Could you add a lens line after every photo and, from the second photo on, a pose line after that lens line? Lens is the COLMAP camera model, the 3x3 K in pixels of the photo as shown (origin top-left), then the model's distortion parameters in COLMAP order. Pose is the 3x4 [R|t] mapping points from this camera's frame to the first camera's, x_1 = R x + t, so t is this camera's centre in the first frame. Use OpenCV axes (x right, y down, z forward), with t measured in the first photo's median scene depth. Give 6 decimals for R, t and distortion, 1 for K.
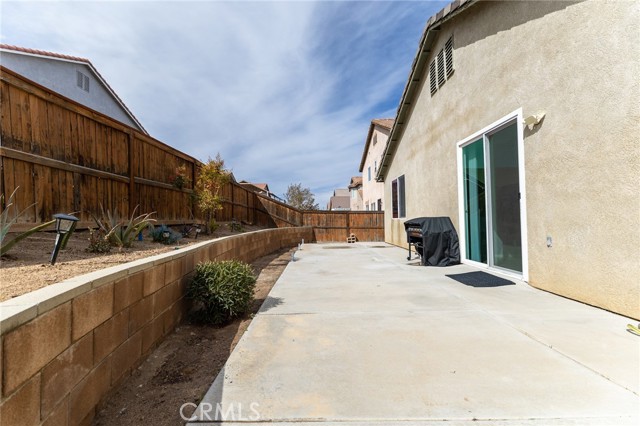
lens RADIAL K [[292.7, 0, 319.3], [0, 292.7, 216.9], [0, 0, 1]] dist [0.009315, -0.001975]
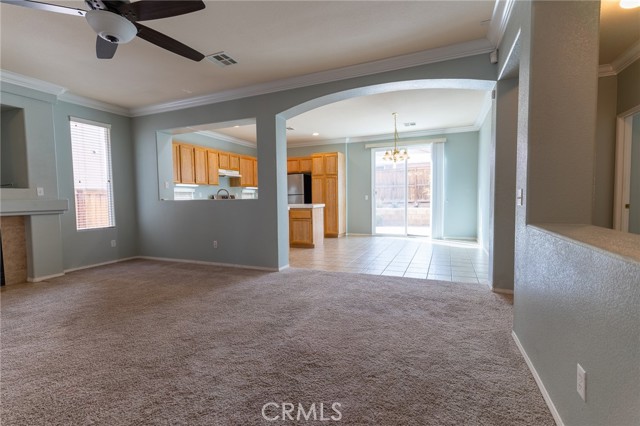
lens RADIAL K [[292.7, 0, 316.9], [0, 292.7, 214.5], [0, 0, 1]] dist [0.009315, -0.001975]
pose [[-0.406653, 0.069254, -0.910954, 1.461251], [0.032692, 0.997587, 0.061246, -0.033250], [0.912998, -0.004876, -0.407935, 0.804721]]
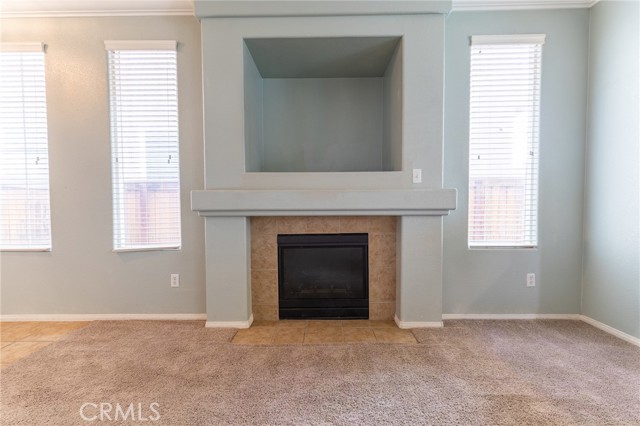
lens RADIAL K [[292.7, 0, 323.2], [0, 292.7, 214.1], [0, 0, 1]] dist [0.009315, -0.001975]
pose [[-0.999724, 0.015319, 0.017837, 1.268012], [0.015672, 0.999681, 0.019822, -0.025830], [-0.017528, 0.020096, -0.999644, 0.436635]]
